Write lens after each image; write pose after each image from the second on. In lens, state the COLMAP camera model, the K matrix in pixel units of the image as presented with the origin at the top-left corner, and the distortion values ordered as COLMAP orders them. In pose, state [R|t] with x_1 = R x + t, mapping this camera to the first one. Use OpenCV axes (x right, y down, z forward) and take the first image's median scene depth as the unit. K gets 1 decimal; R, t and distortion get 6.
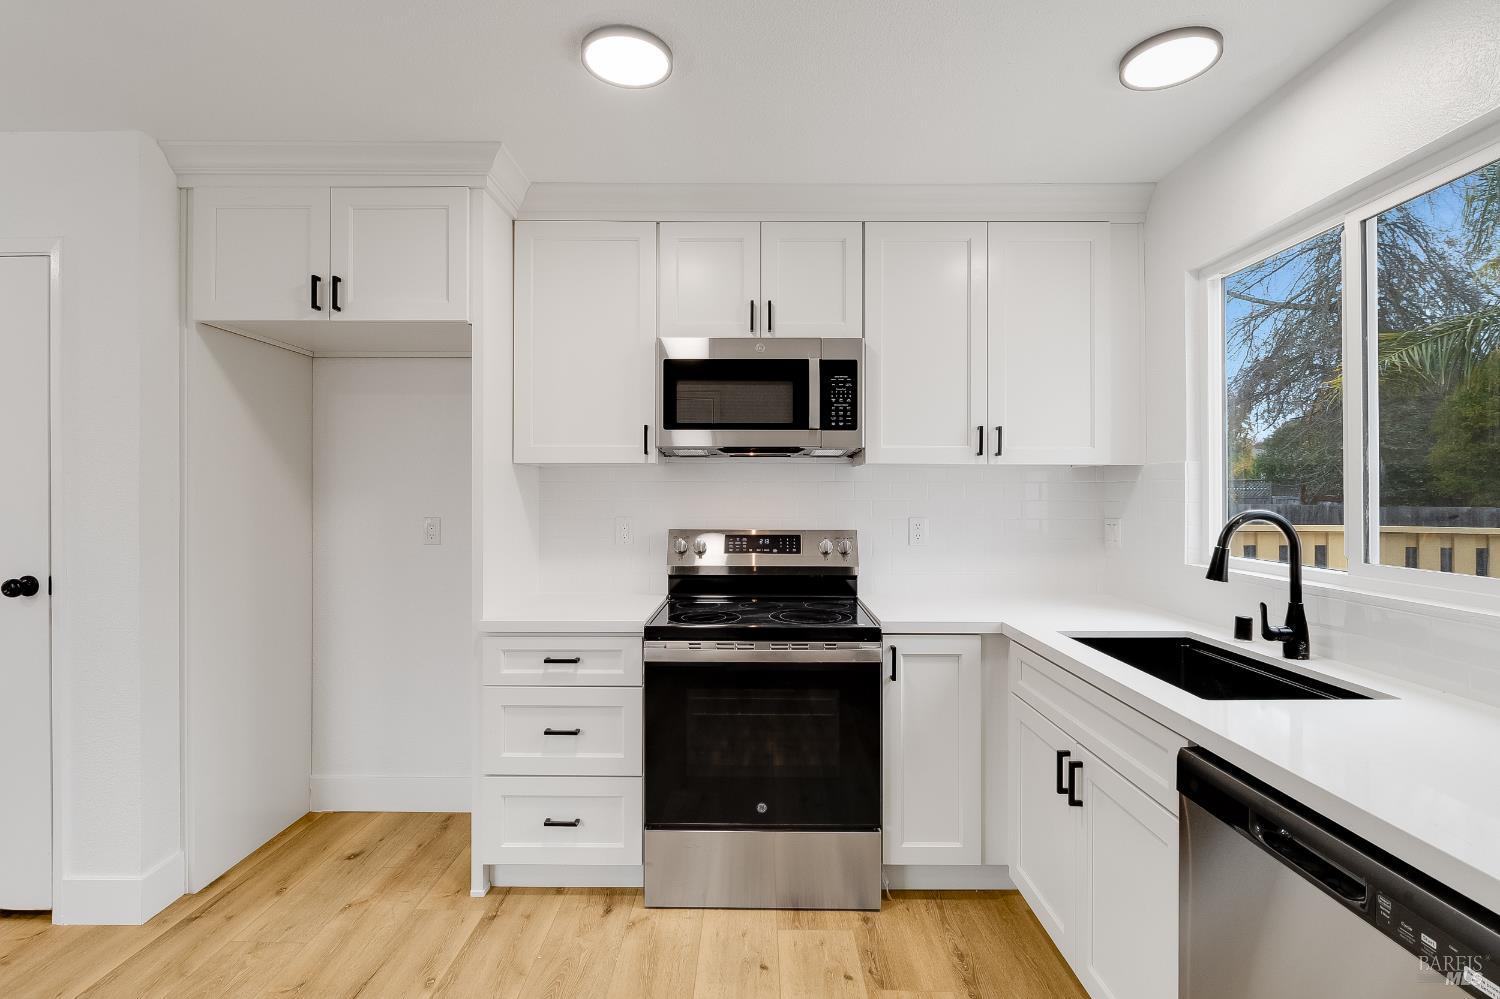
lens RADIAL K [[705.0, 0, 750.2], [0, 705.0, 490.3], [0, 0, 1]] dist [-0.004243, -0.000609]
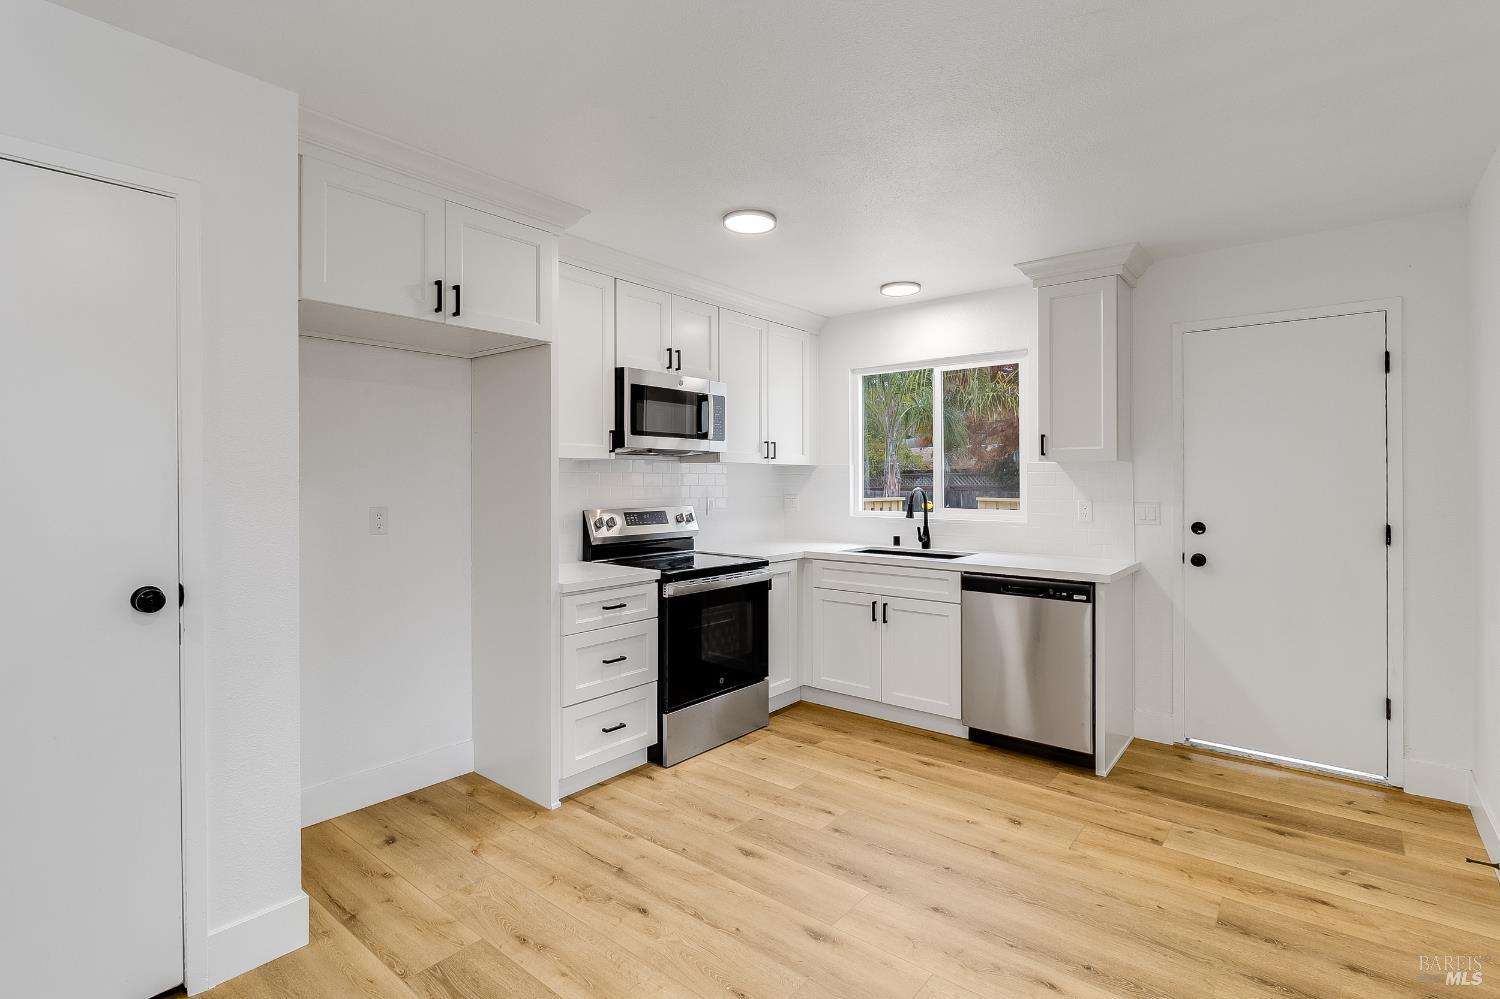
lens RADIAL K [[714.0, 0, 747.2], [0, 714.0, 477.9], [0, 0, 1]] dist [0.000076, -0.004029]
pose [[0.631160, -0.000217, 0.775652, -1.061740], [-0.001658, 0.999997, 0.001629, -0.005949], [-0.775651, -0.002315, 0.631158, -0.048953]]
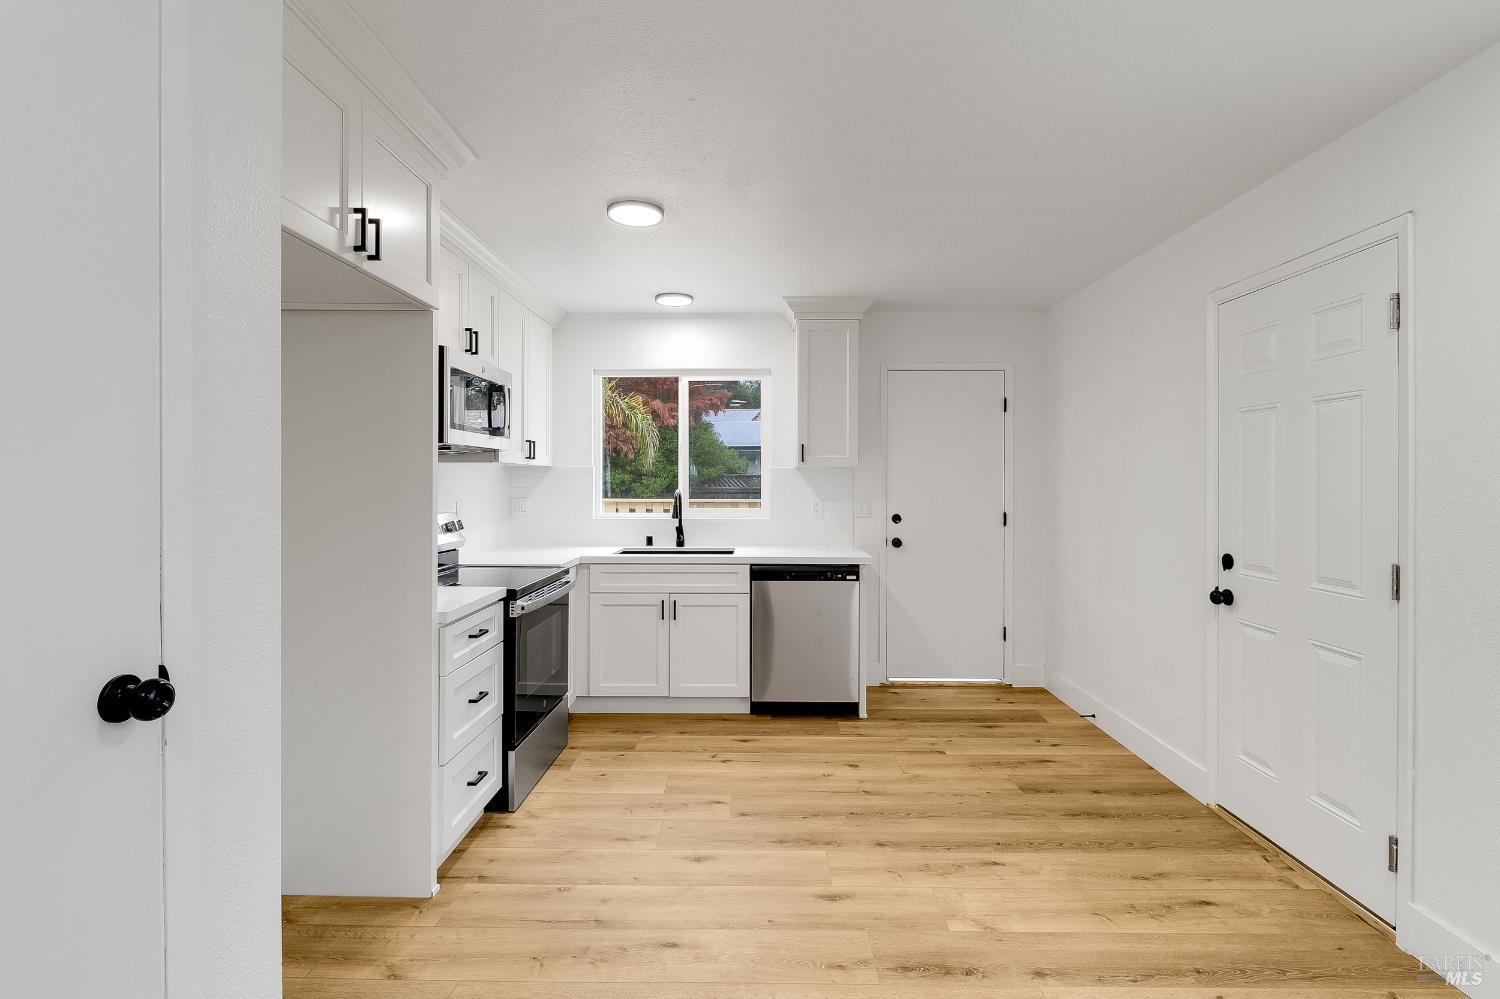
lens RADIAL K [[714.0, 0, 747.2], [0, 714.0, 477.9], [0, 0, 1]] dist [0.000076, -0.004029]
pose [[0.010903, 0.002237, 0.999938, -1.281621], [-0.005920, 0.999980, -0.002173, -0.006782], [-0.999923, -0.005896, 0.010916, 0.511428]]
